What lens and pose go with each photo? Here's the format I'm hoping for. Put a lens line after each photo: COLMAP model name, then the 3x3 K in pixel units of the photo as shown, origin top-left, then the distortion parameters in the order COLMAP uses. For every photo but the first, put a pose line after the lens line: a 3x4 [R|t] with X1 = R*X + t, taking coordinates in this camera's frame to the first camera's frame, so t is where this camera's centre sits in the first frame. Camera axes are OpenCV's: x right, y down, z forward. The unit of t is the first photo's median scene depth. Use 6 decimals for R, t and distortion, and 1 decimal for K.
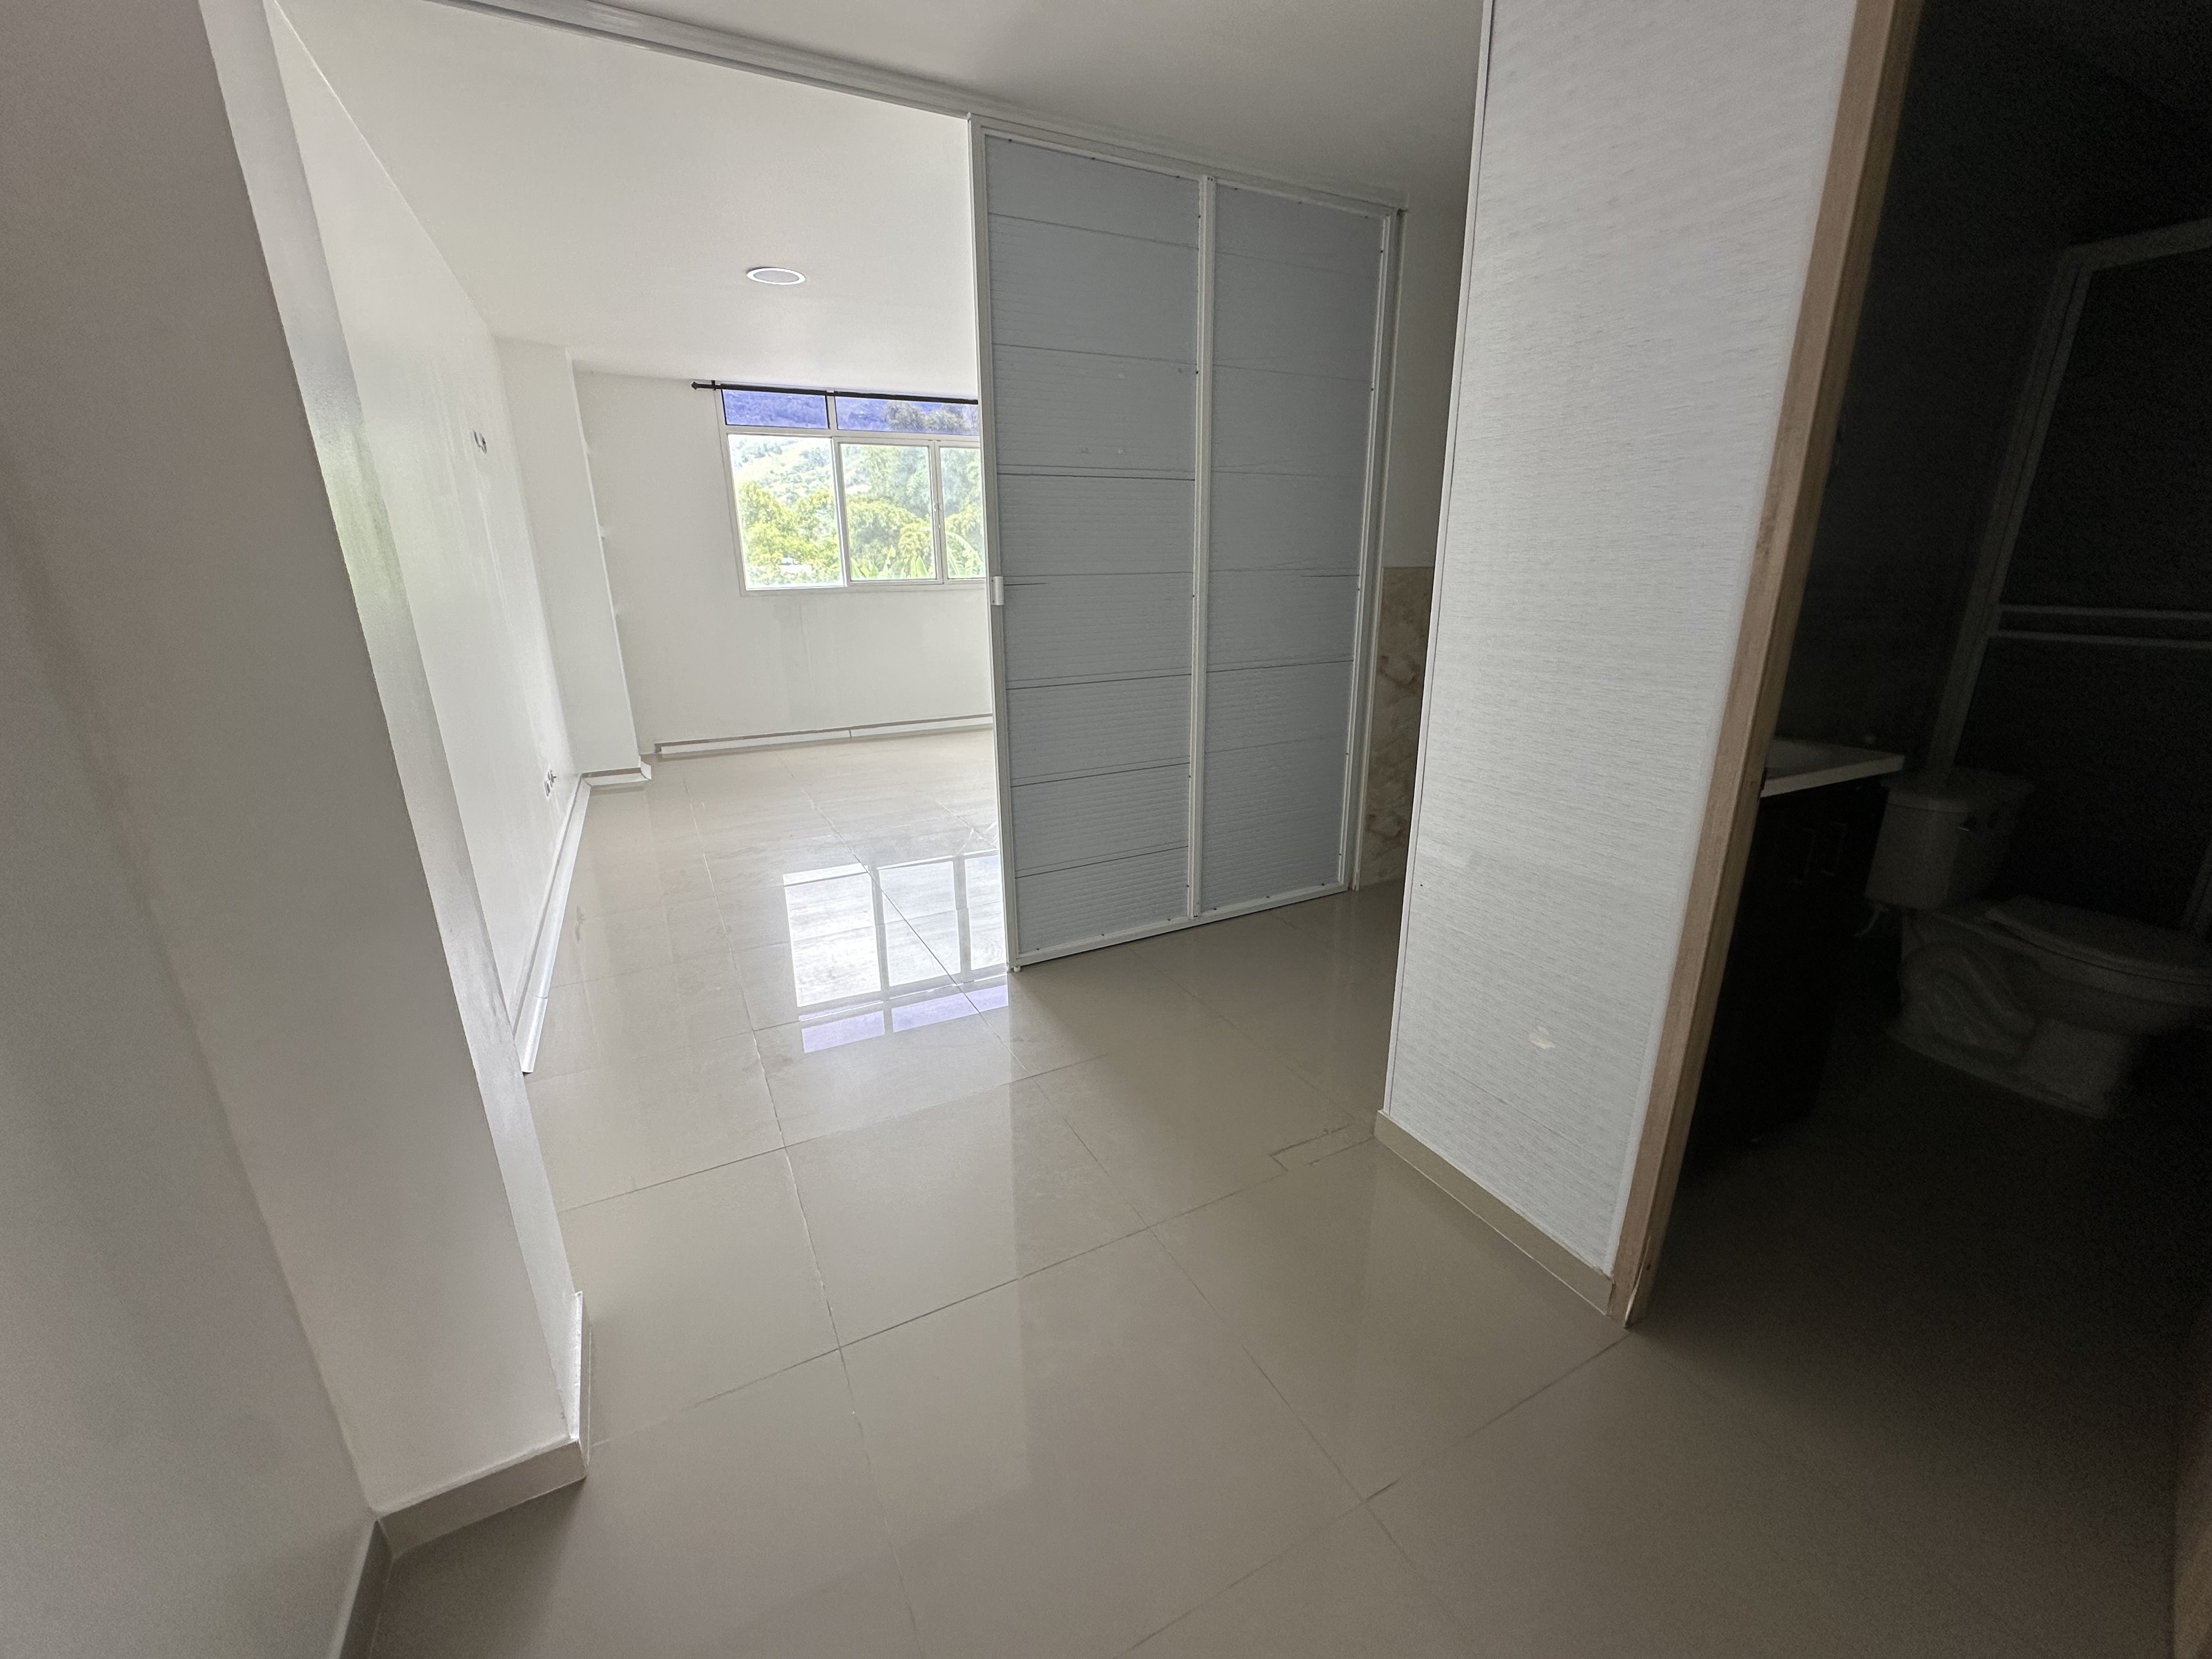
lens RADIAL K [[874.9, 0, 1109.6], [0, 874.9, 821.2], [0, 0, 1]] dist [-0.001207, -0.000144]
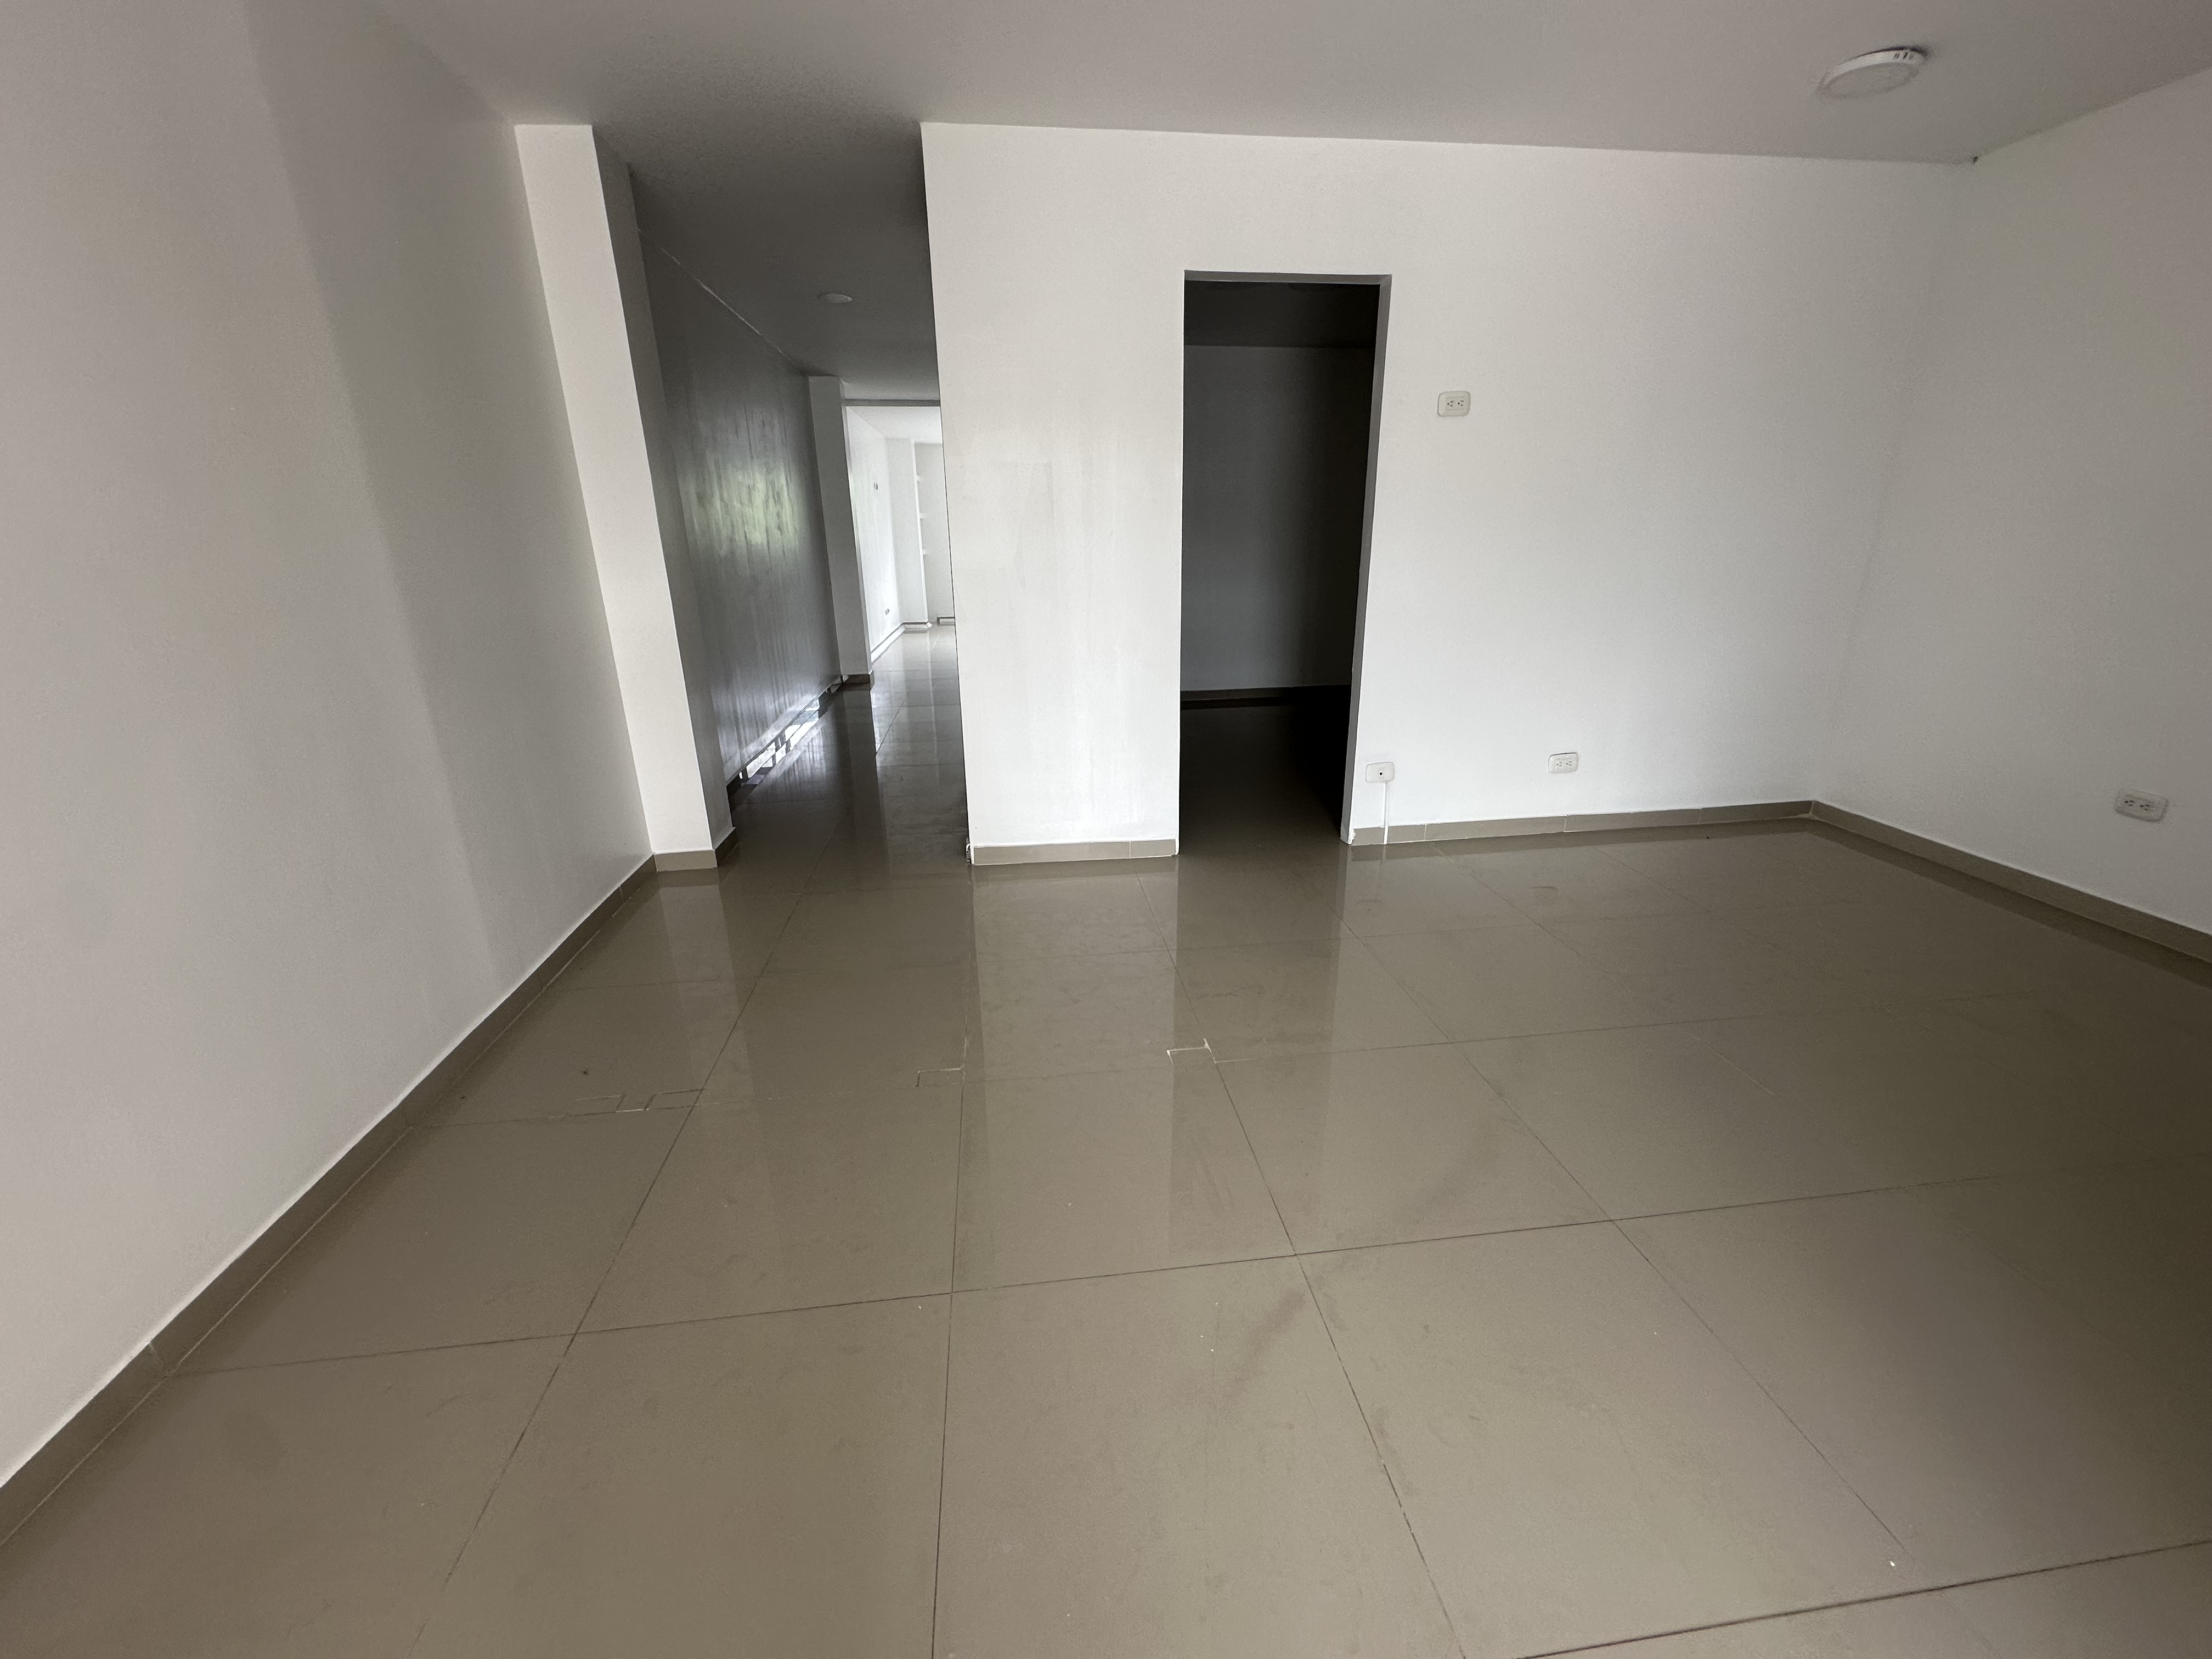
lens RADIAL K [[876.5, 0, 1106.0], [0, 876.5, 829.5], [0, 0, 1]] dist [-0.000328, -0.000142]
pose [[0.933575, 0.111891, -0.340468, 0.650664], [-0.099582, 0.993591, 0.053477, 0.271988], [0.344270, -0.016020, 0.938734, -0.870304]]
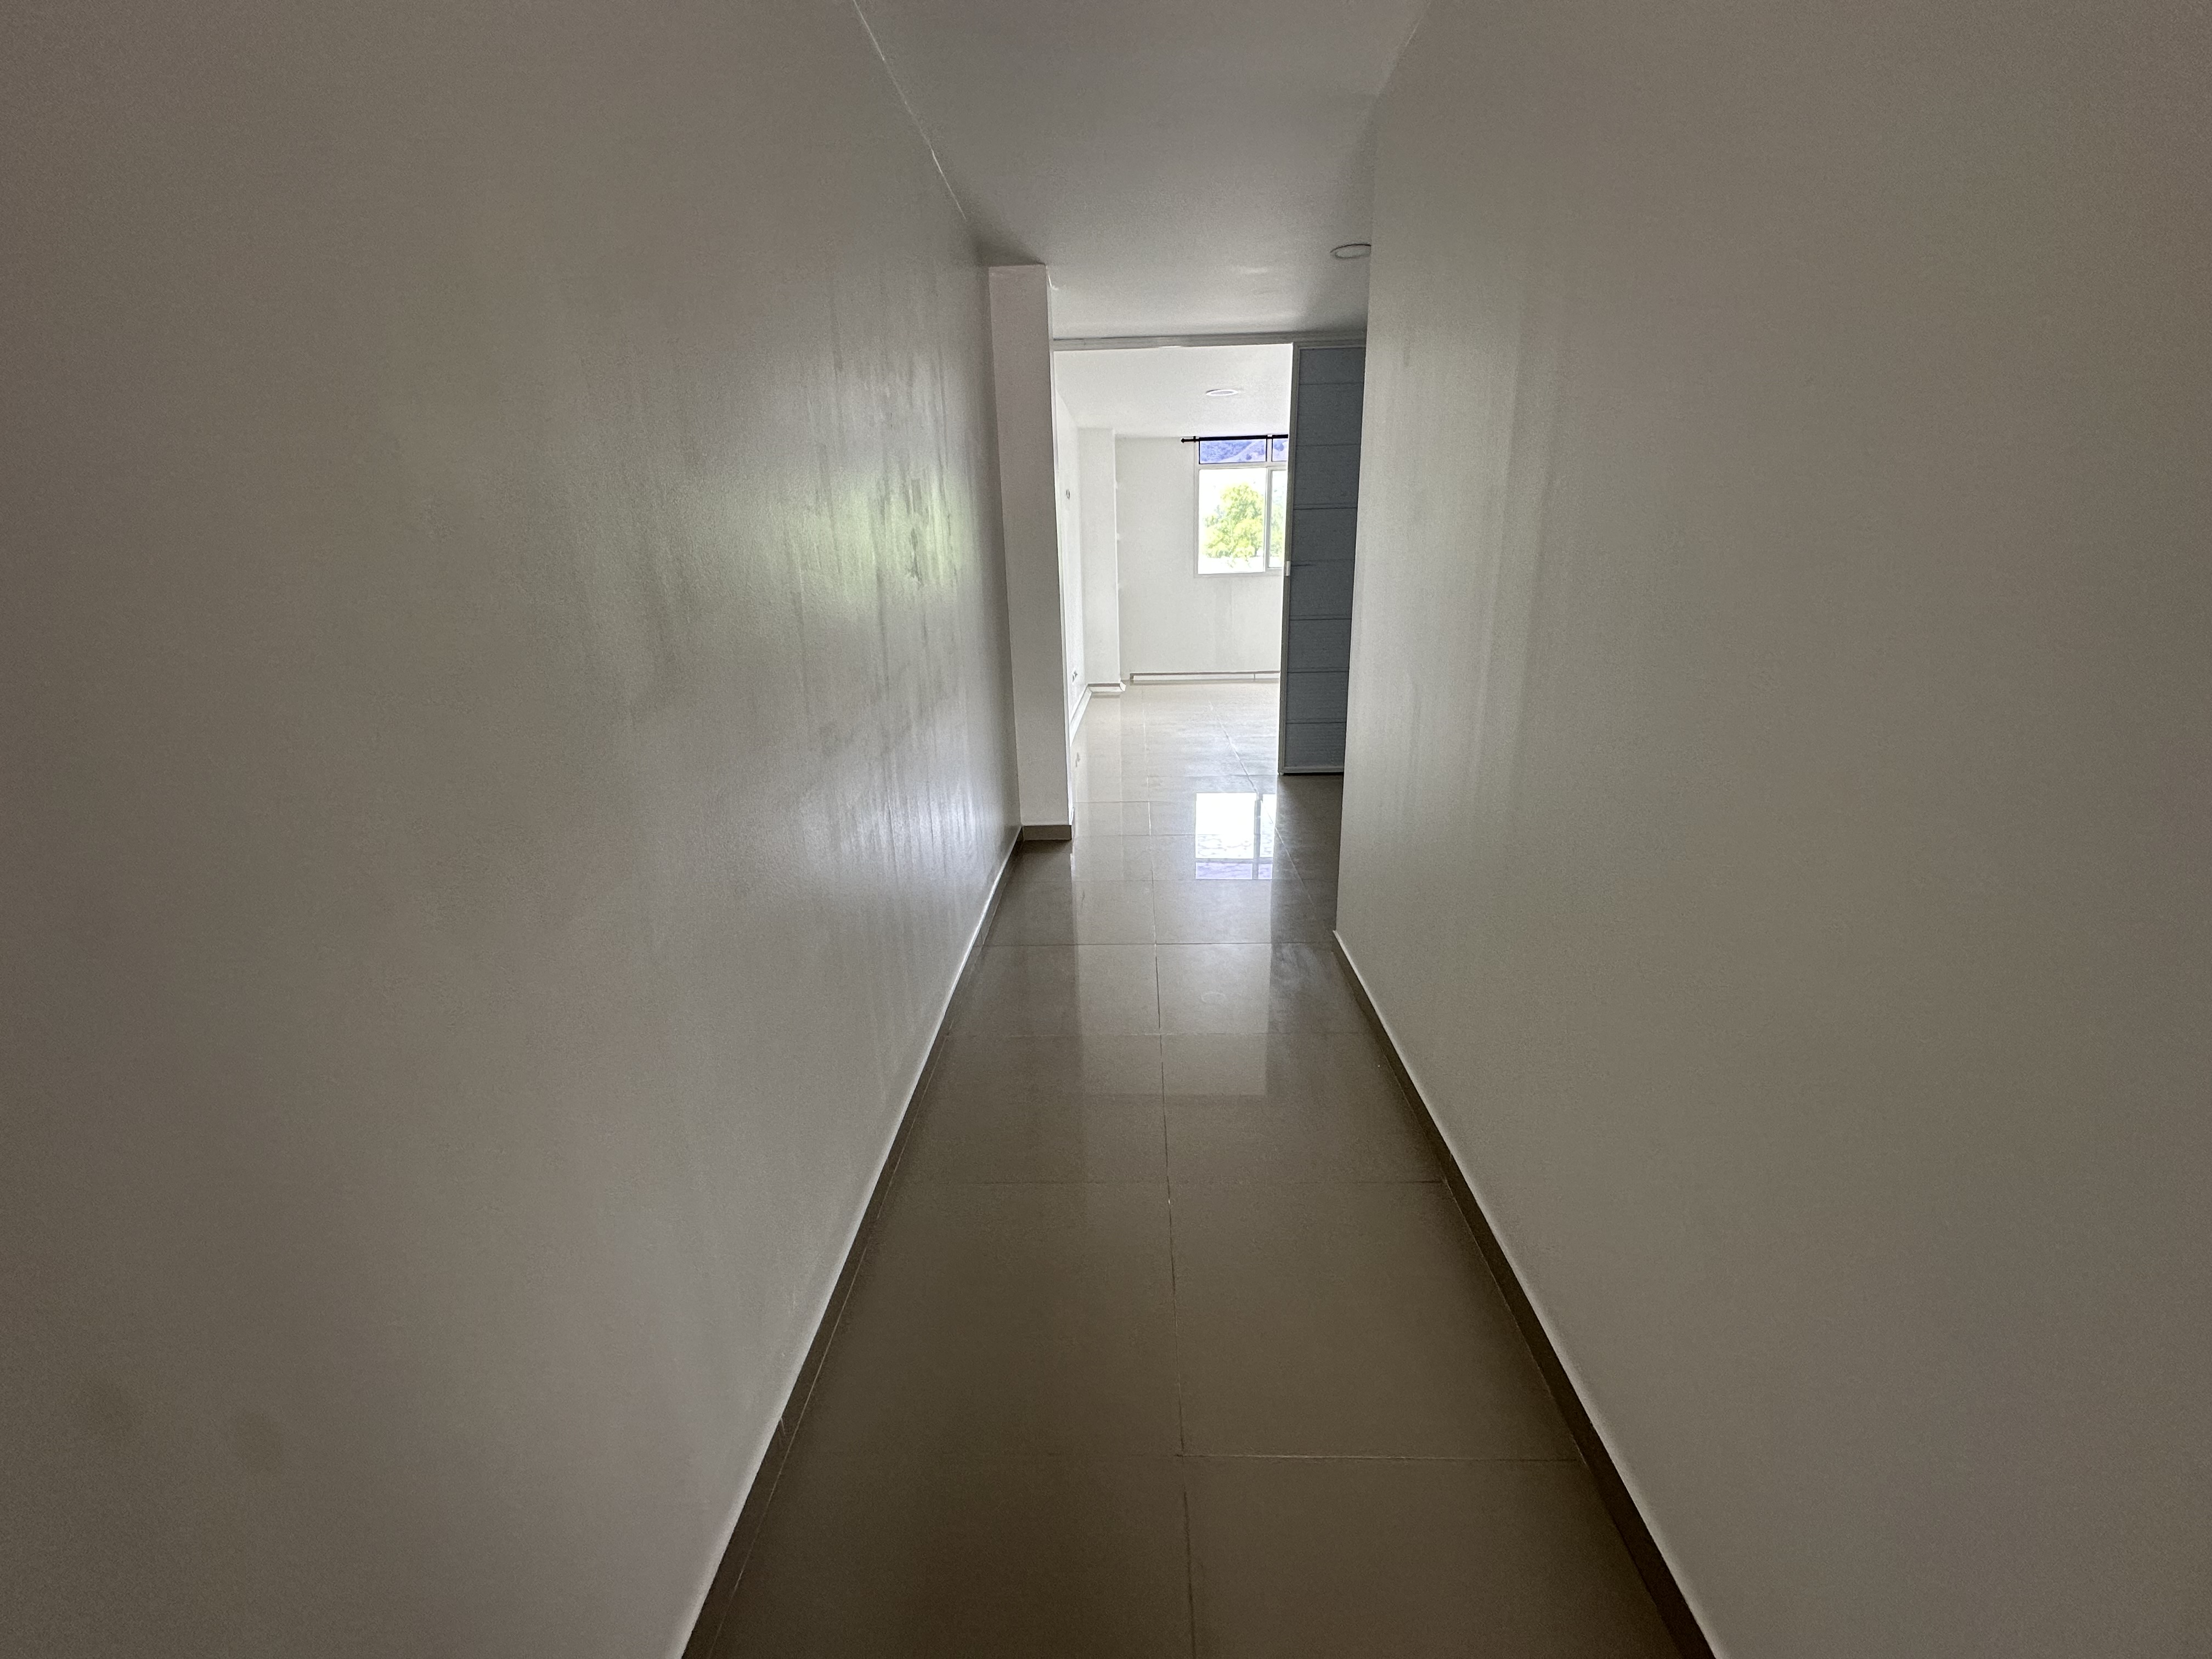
lens RADIAL K [[876.5, 0, 1106.0], [0, 876.5, 829.5], [0, 0, 1]] dist [-0.000328, -0.000142]
pose [[0.867329, 0.139429, -0.477808, 0.227526], [-0.131253, 0.990054, 0.050653, 0.113941], [0.480118, 0.018781, 0.877003, -0.384682]]
